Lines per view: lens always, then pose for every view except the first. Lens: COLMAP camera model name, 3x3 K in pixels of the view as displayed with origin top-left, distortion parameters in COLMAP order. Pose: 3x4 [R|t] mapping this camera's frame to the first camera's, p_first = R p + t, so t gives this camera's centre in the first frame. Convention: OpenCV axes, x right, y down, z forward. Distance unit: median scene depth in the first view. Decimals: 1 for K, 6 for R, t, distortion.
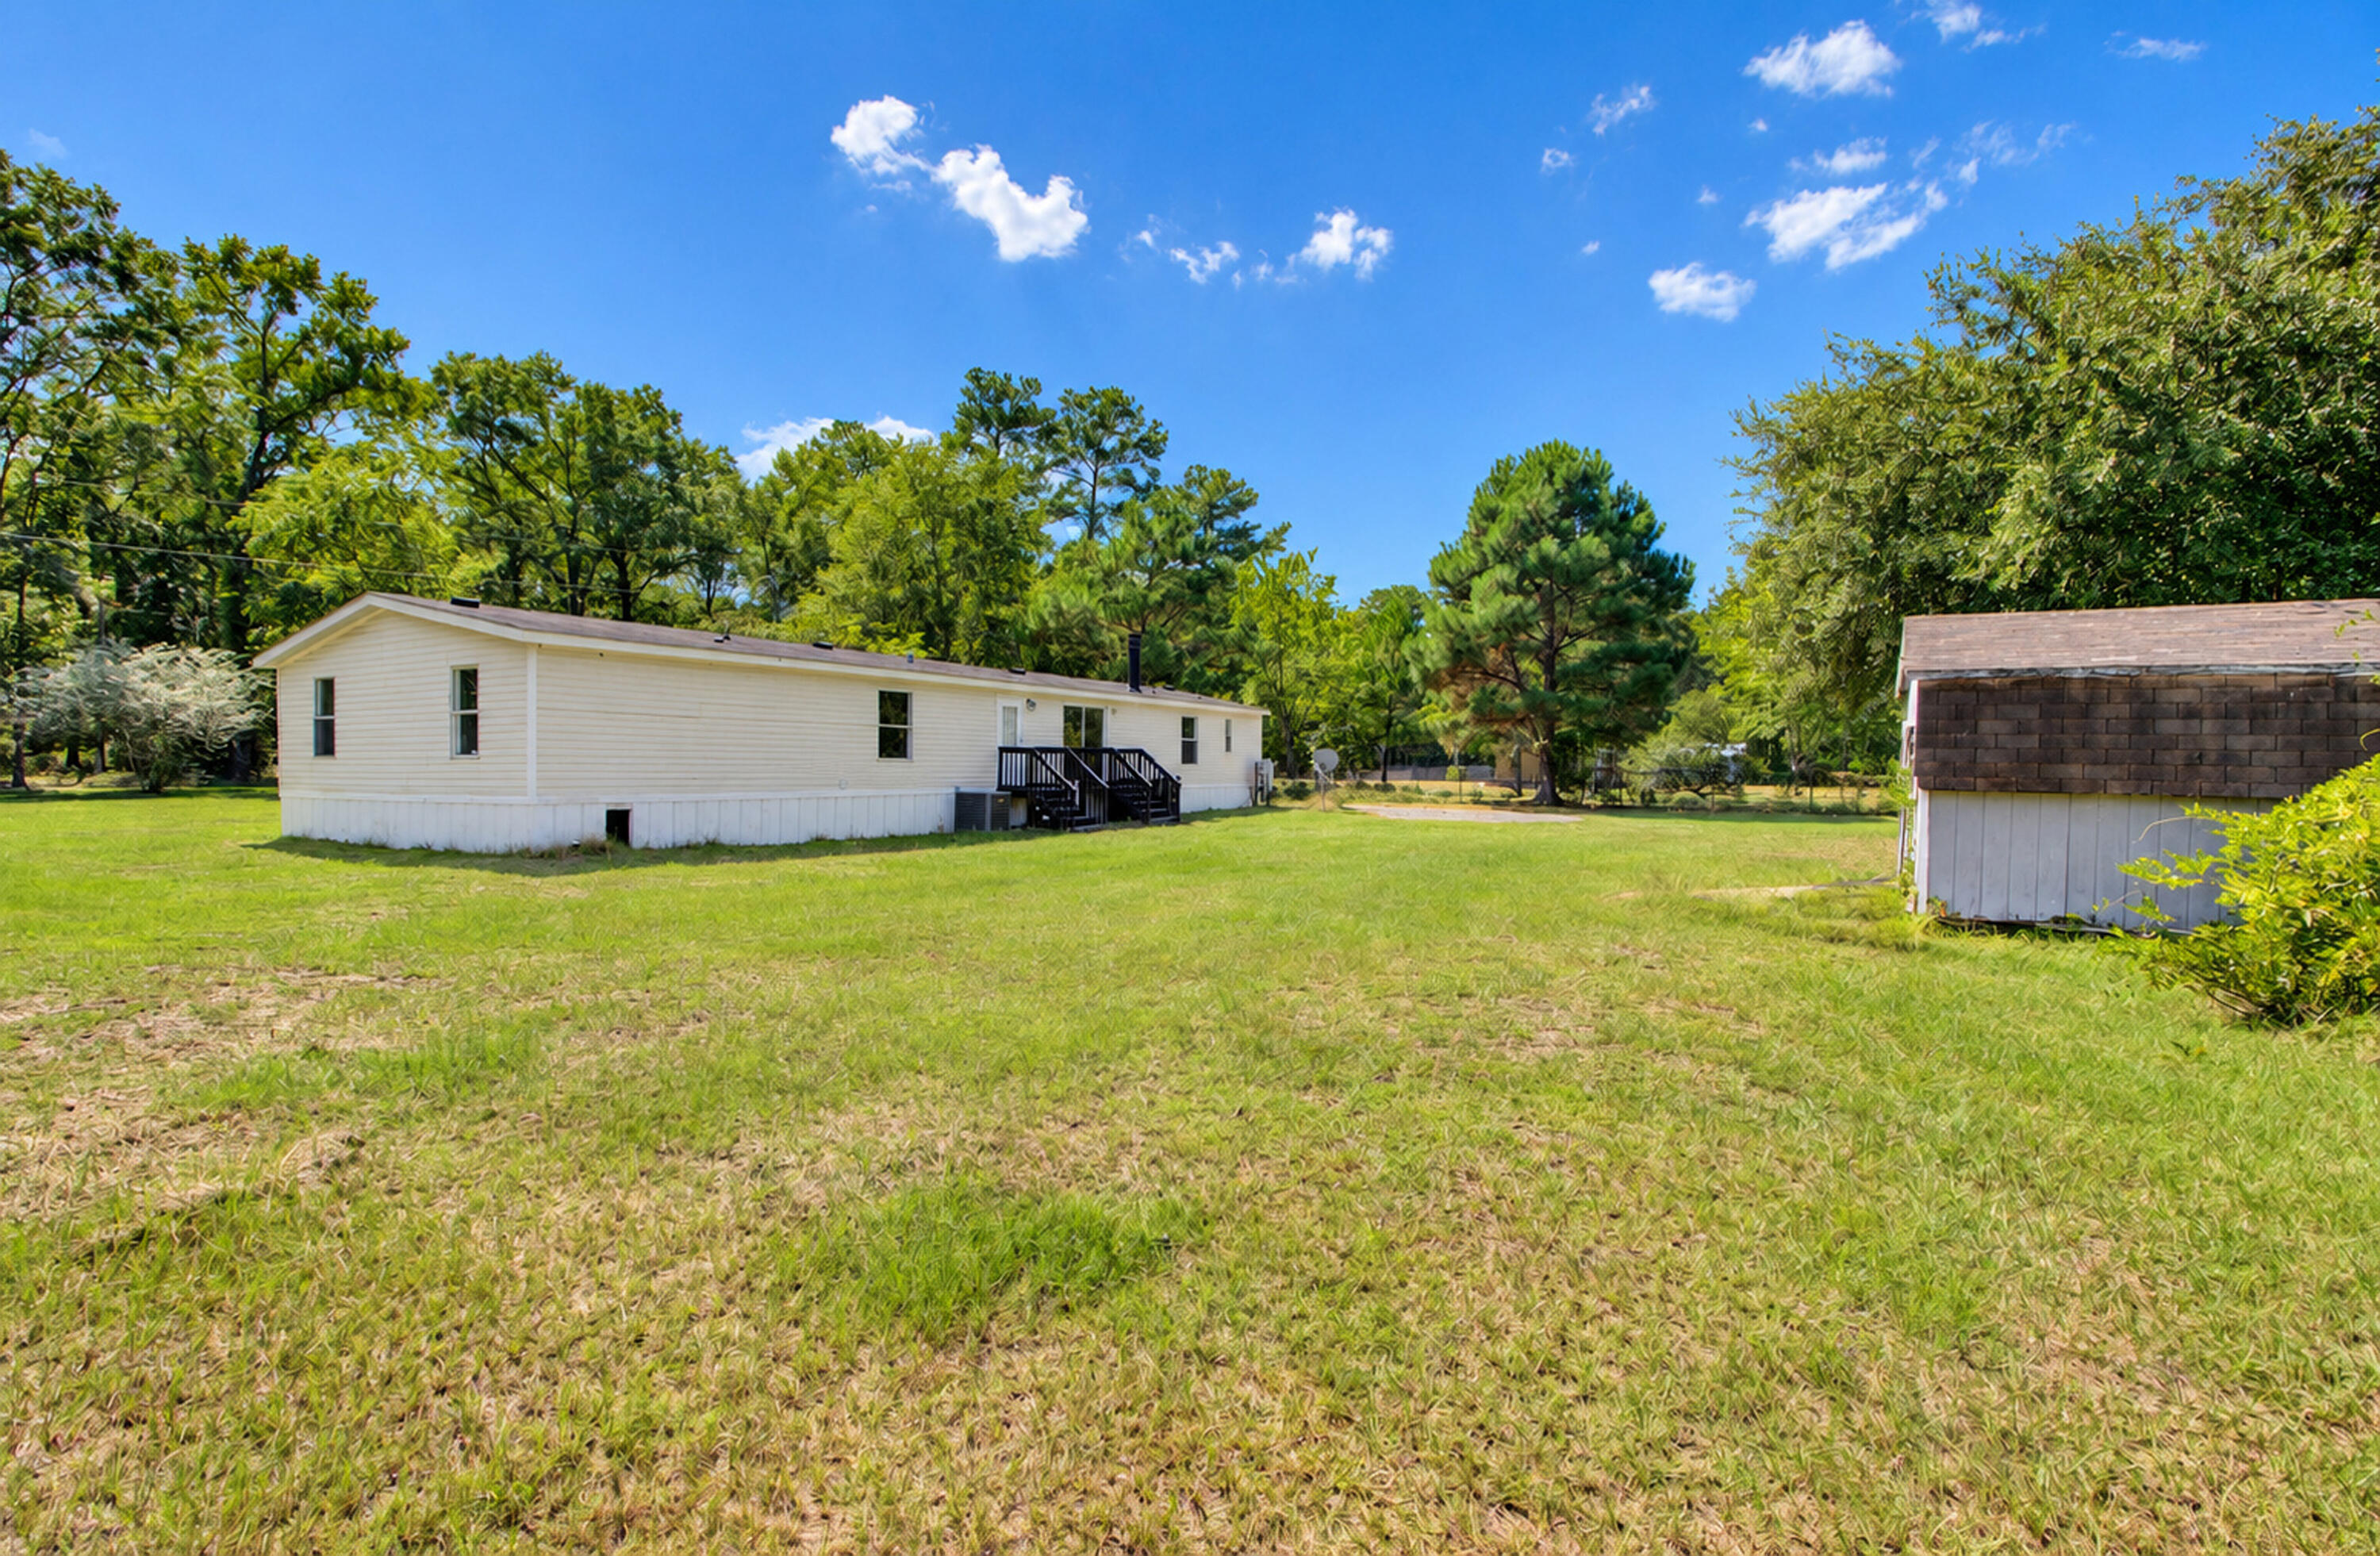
lens RADIAL K [[1080.1, 0, 1199.3], [0, 1080.1, 773.6], [0, 0, 1]] dist [-0.000160, -0.000758]
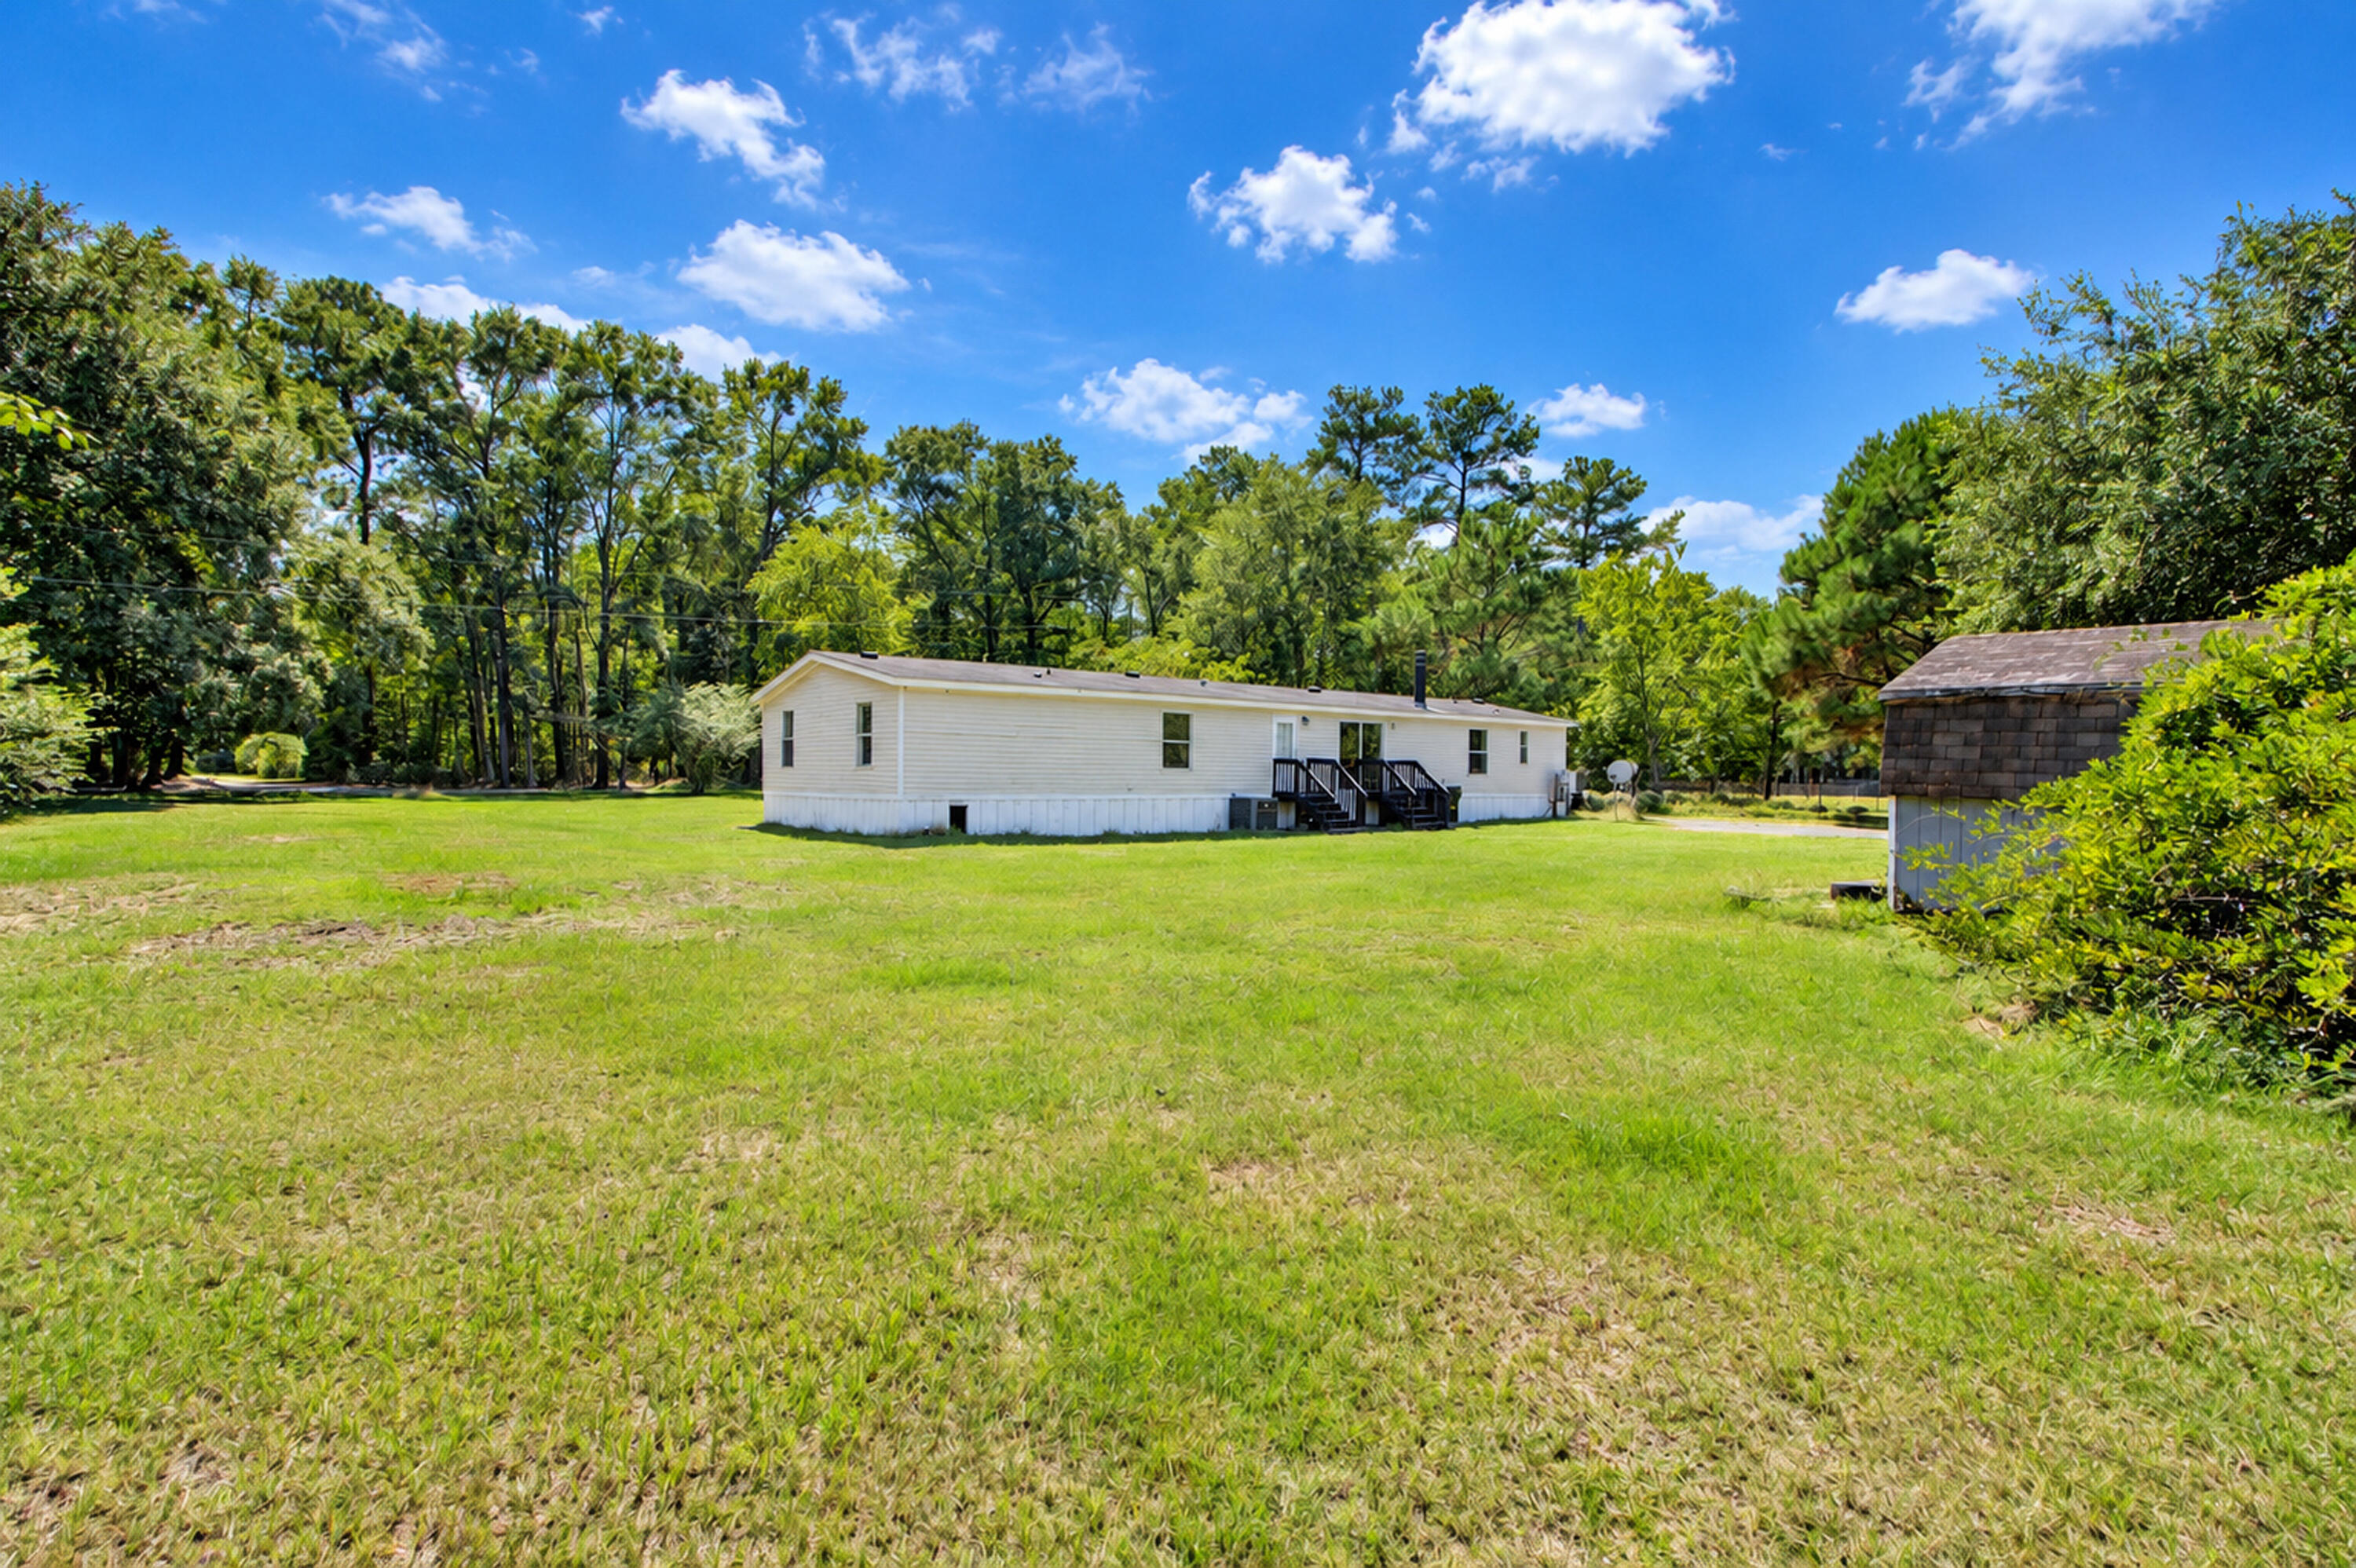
lens RADIAL K [[1105.9, 0, 1179.4], [0, 1105.9, 774.8], [0, 0, 1]] dist [-0.020063, 0.001002]
pose [[0.935586, 0.002723, -0.353089, 0.037297], [-0.005991, 0.999949, -0.008165, 0.000812], [0.353049, 0.009754, 0.935554, -0.035158]]
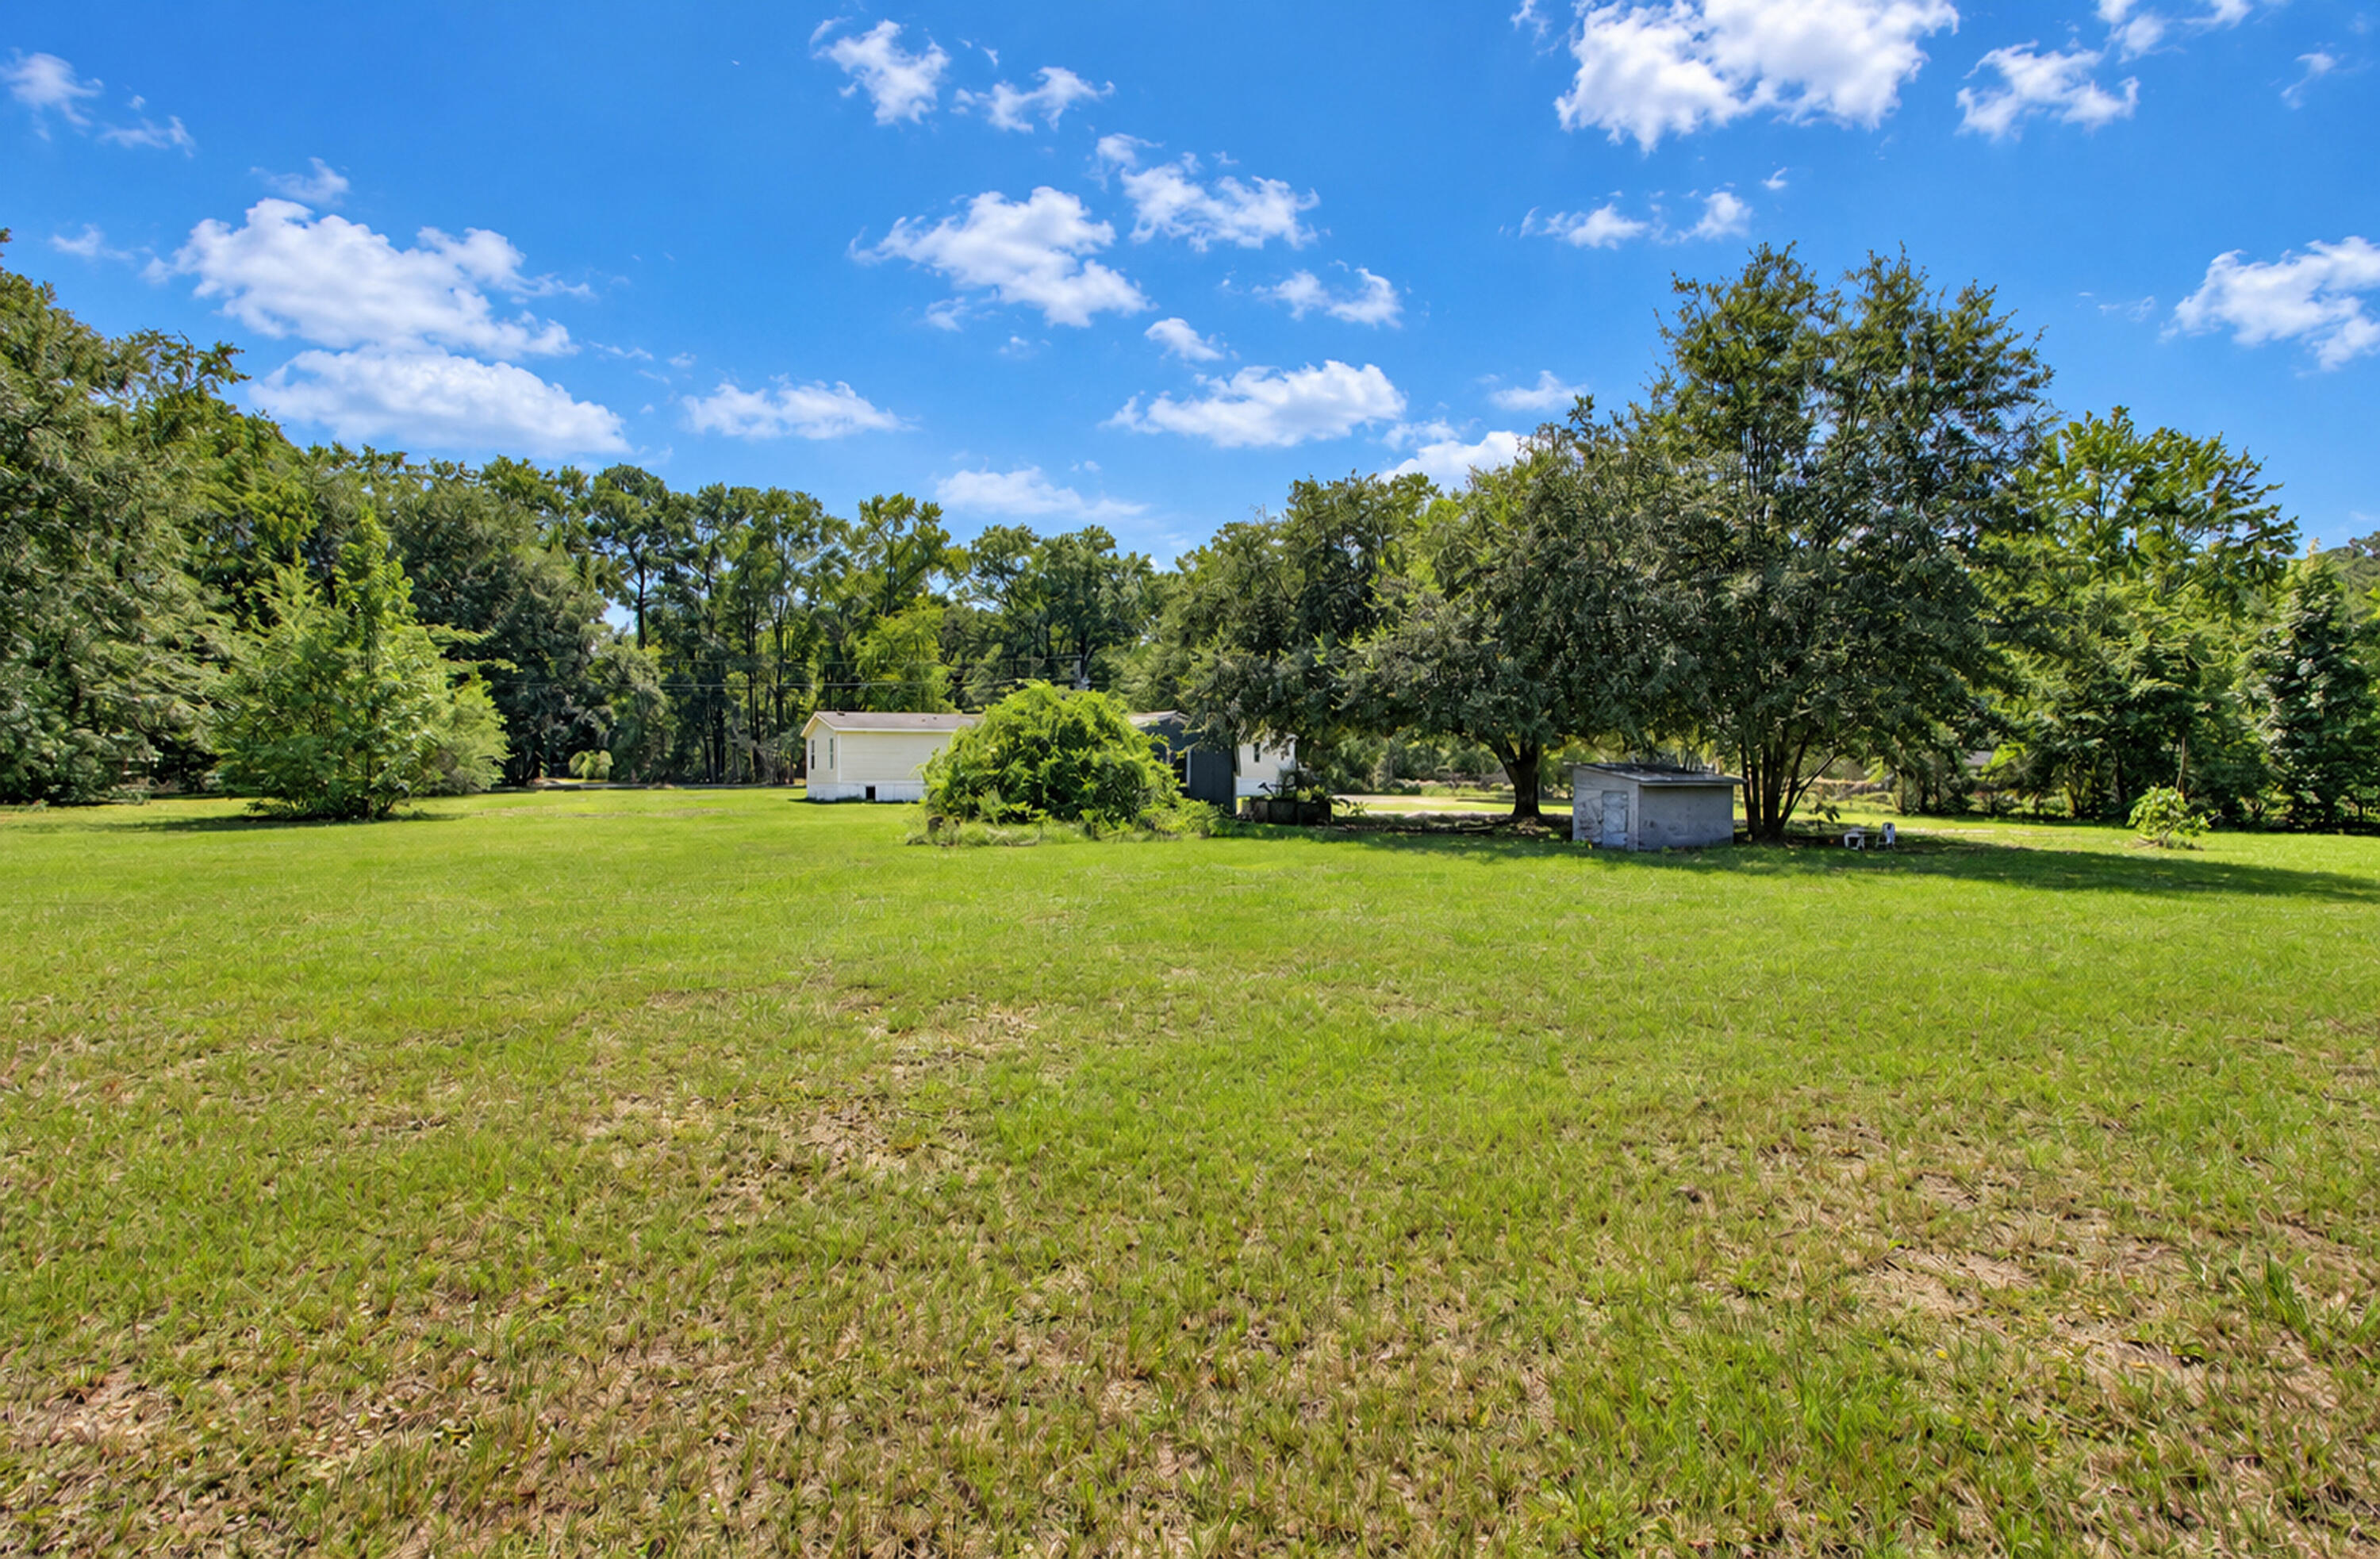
lens RADIAL K [[871.9, 0, 1069.1], [0, 871.9, 754.1], [0, 0, 1]] dist [0.000078, -0.000058]
pose [[0.849584, -0.018918, -0.527115, 0.195420], [0.004605, 0.999585, -0.028453, 0.002992], [0.527434, 0.021746, 0.849318, -0.117154]]
